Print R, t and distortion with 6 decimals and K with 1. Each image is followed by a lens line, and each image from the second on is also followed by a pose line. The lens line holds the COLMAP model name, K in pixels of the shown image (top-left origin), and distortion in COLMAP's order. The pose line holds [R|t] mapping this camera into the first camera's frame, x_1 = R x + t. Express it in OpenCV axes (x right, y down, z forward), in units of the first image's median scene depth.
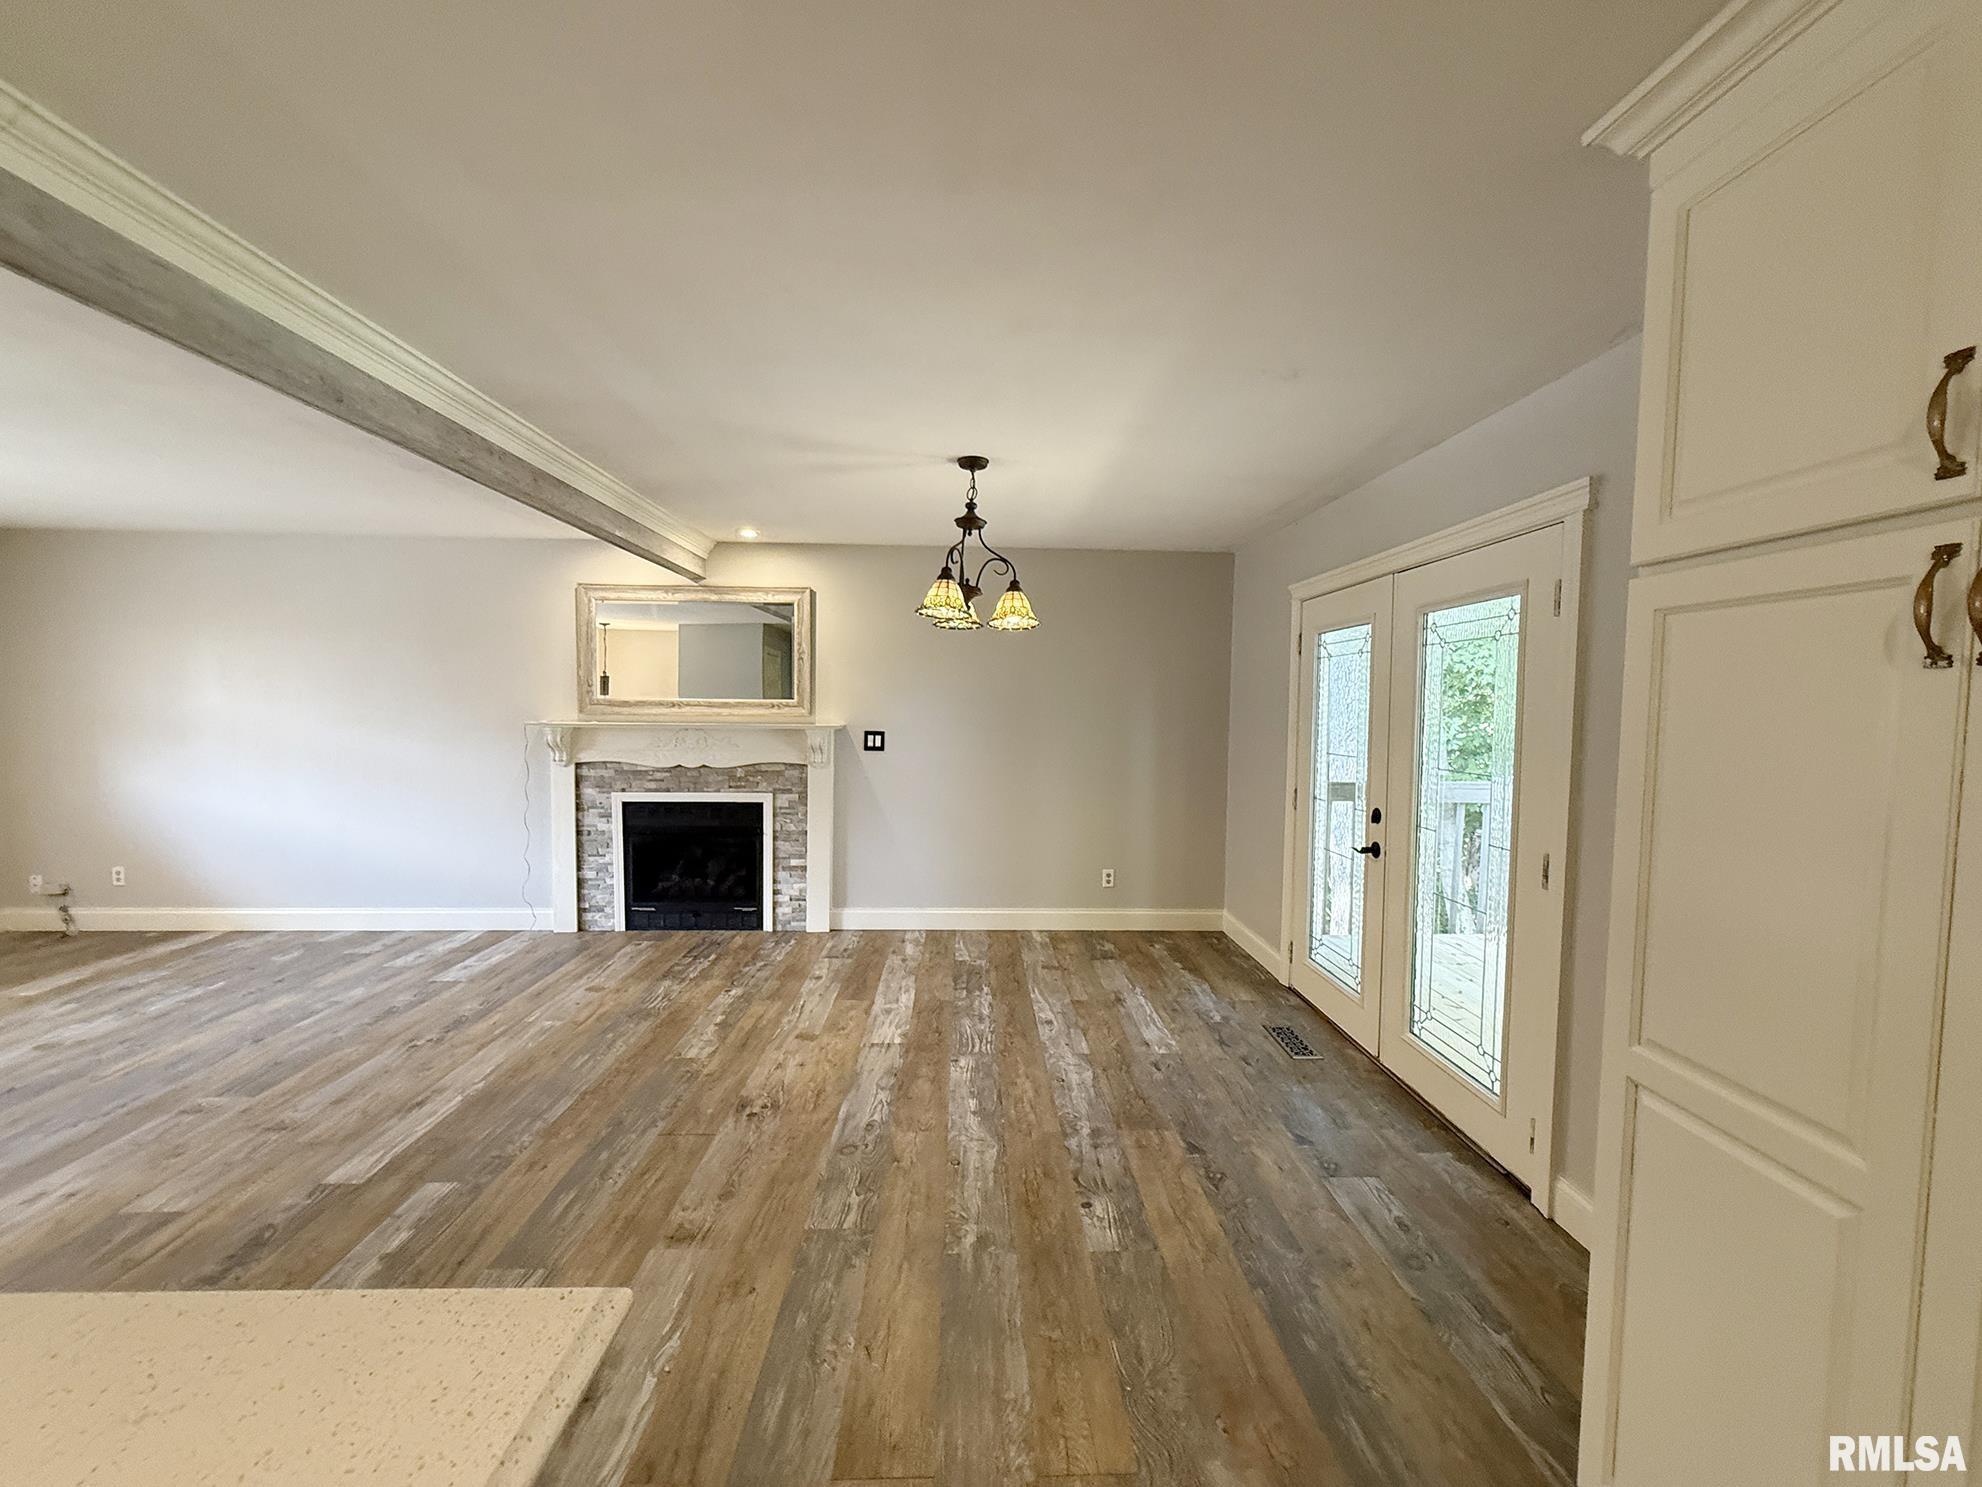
lens RADIAL K [[792.5, 0, 997.8], [0, 792.5, 756.4], [0, 0, 1]] dist [-0.001670, 0.001188]
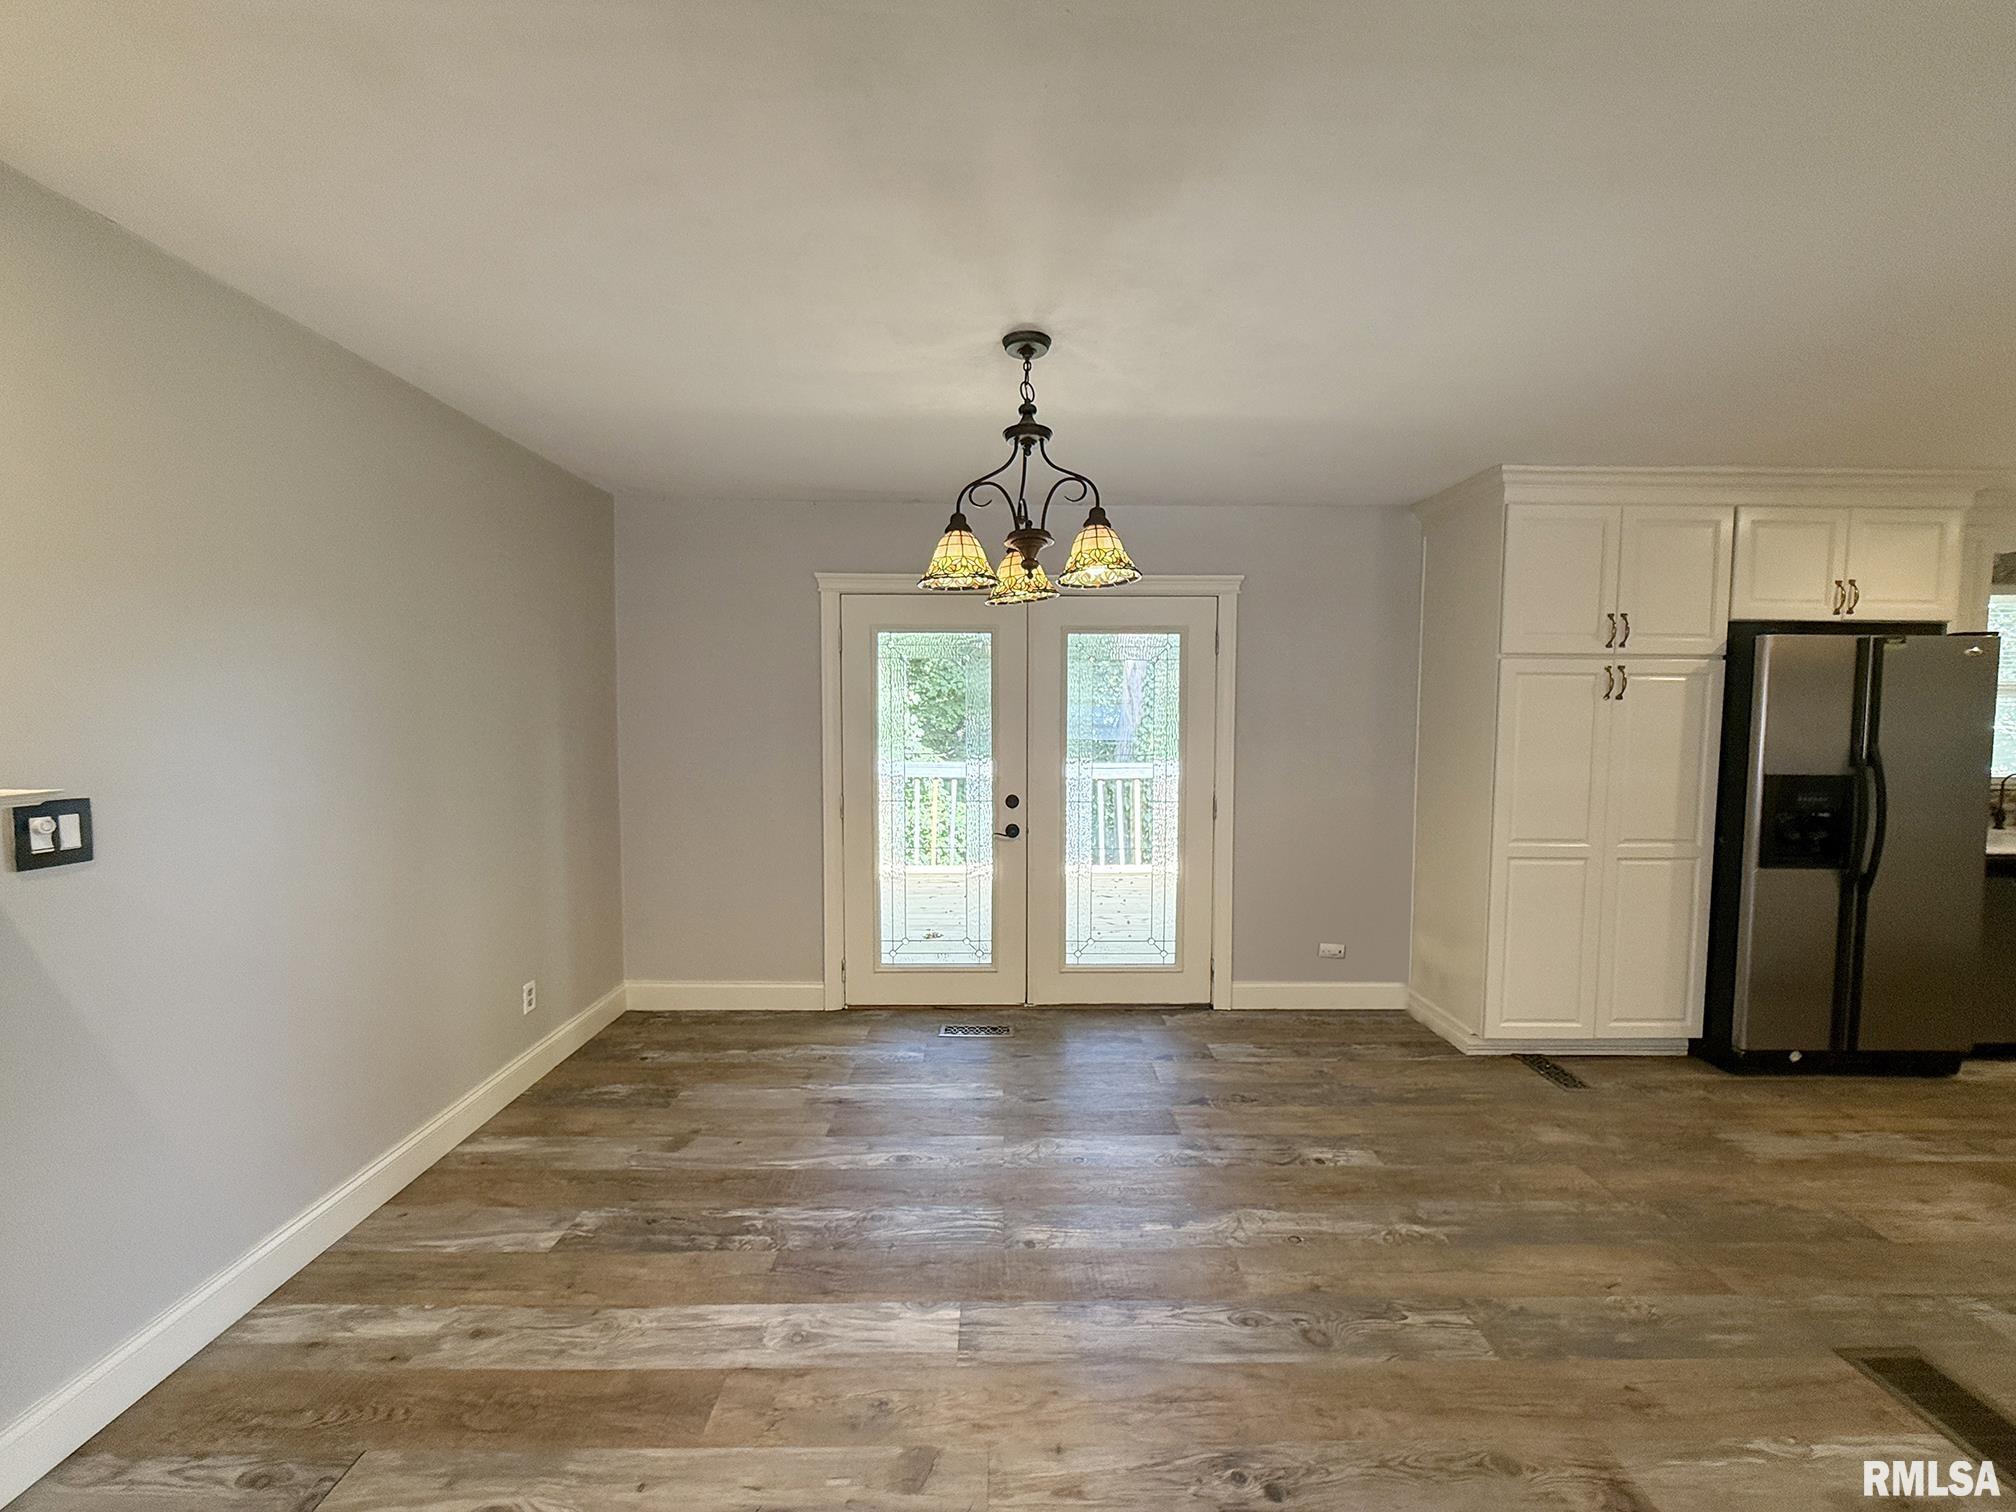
lens RADIAL K [[806.1, 0, 1010.6], [0, 806.1, 761.1], [0, 0, 1]] dist [-0.001670, 0.001188]
pose [[0.029485, -0.076660, 0.996621, -0.564995], [0.060821, 0.995345, 0.074763, -0.058476], [-0.997713, 0.058411, 0.034011, 0.783413]]
